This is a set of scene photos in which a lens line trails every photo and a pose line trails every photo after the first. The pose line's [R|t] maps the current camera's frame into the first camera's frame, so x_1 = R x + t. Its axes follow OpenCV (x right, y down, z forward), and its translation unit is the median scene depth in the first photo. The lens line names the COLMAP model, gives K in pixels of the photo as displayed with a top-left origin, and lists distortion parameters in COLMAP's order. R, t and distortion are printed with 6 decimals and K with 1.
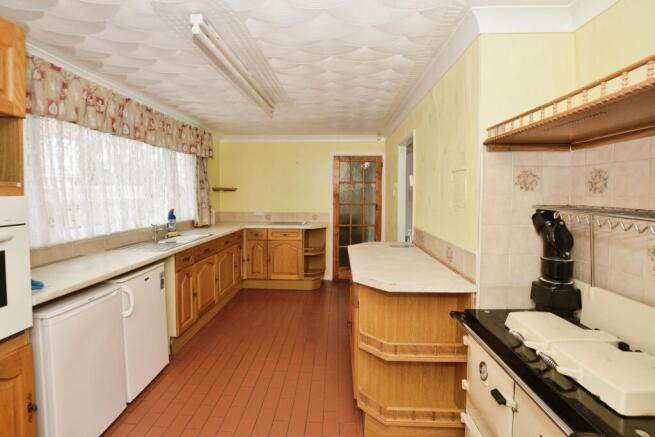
lens RADIAL K [[296.2, 0, 327.6], [0, 296.2, 202.1], [0, 0, 1]] dist [0.000023, 0.000299]
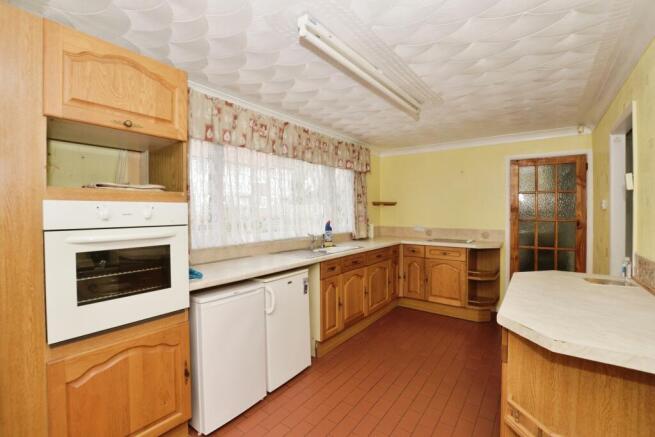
lens RADIAL K [[296.0, 0, 329.5], [0, 296.0, 210.8], [0, 0, 1]] dist [-0.018865, 0.000291]
pose [[0.840835, -0.001182, -0.541290, 0.072767], [-0.013918, 0.999620, -0.023803, 0.014721], [0.541112, 0.027548, 0.840499, 0.116065]]
